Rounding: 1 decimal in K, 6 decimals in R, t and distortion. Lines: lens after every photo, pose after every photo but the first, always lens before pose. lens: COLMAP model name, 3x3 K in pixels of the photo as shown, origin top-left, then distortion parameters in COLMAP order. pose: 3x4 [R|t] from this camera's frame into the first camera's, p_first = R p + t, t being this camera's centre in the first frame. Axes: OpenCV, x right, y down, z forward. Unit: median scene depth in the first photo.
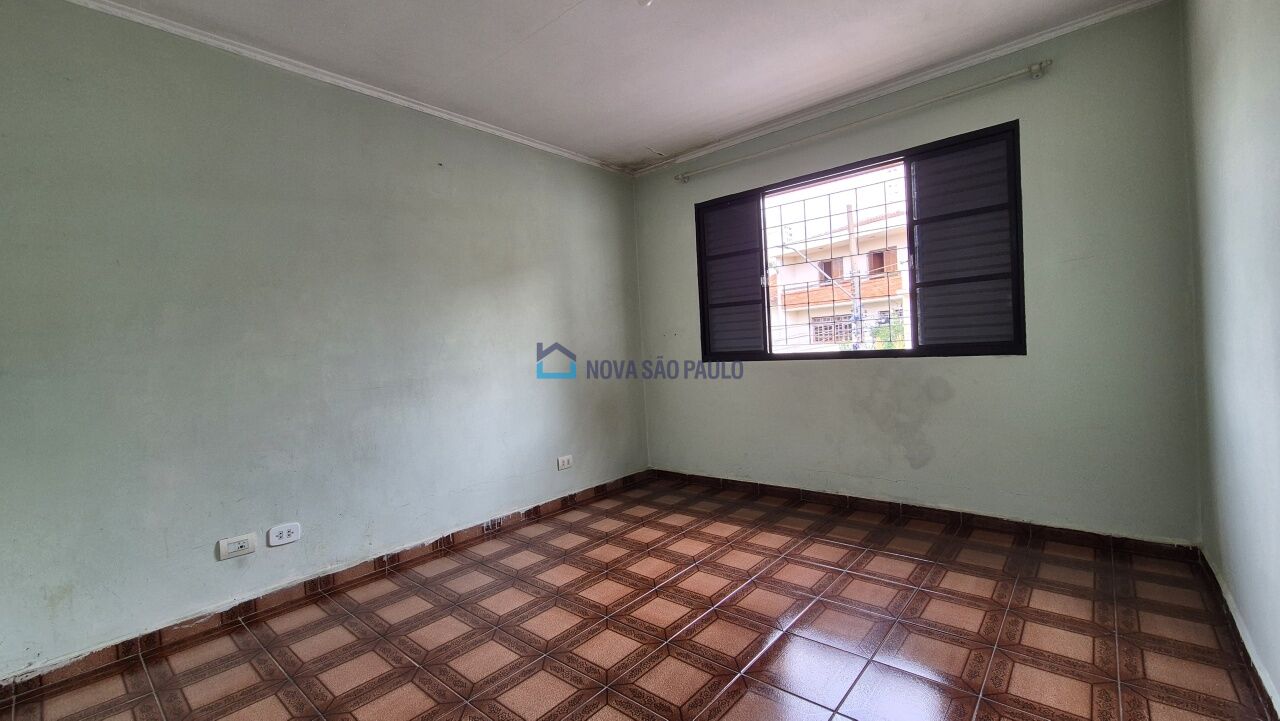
lens RADIAL K [[524.0, 0, 644.8], [0, 524.0, 358.9], [0, 0, 1]] dist [0.000050, -0.000405]
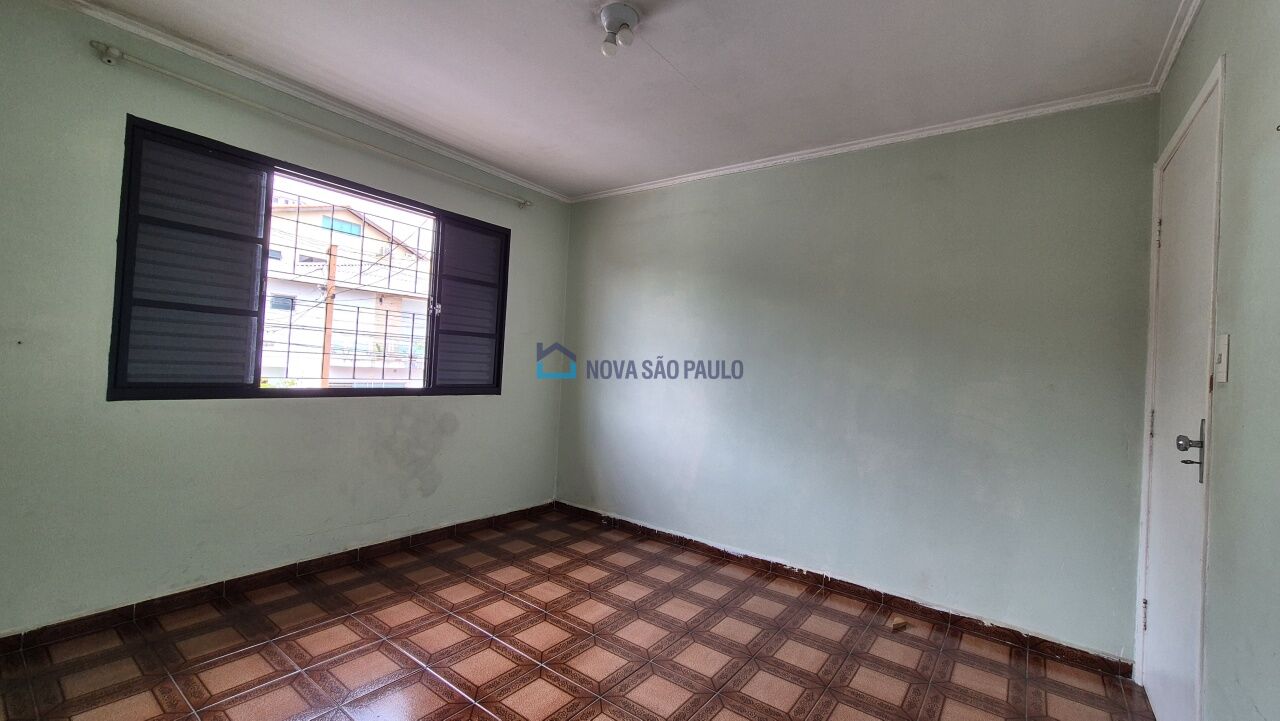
lens RADIAL K [[524.0, 0, 644.8], [0, 524.0, 358.9], [0, 0, 1]] dist [0.000050, -0.000405]
pose [[-0.076188, 0.061141, 0.995217, -0.756323], [-0.024262, 0.997709, -0.063152, -0.025777], [-0.996798, -0.028957, -0.074530, 0.776271]]
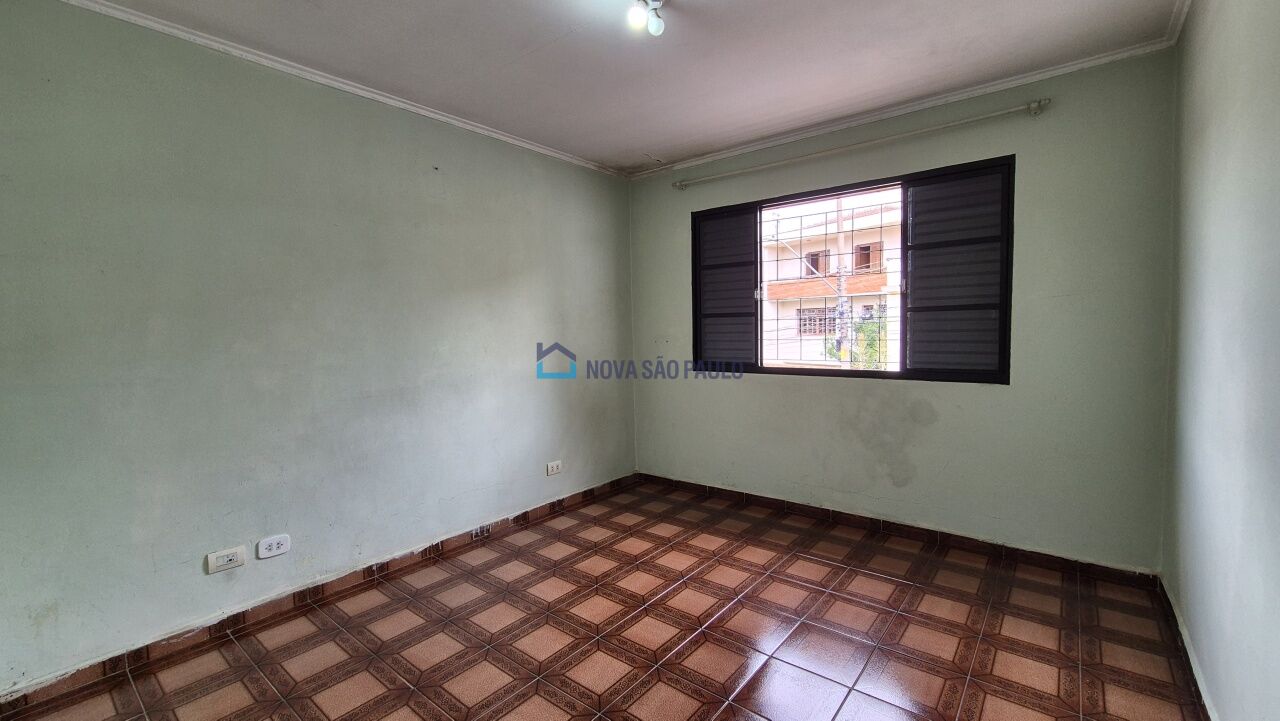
lens RADIAL K [[526.0, 0, 646.8], [0, 526.0, 359.6], [0, 0, 1]] dist [-0.000853, 0.000210]
pose [[0.998823, 0.031801, 0.036625, -0.027181], [-0.033059, 0.998866, 0.034275, -0.074356], [-0.035494, -0.035446, 0.998741, -0.009057]]
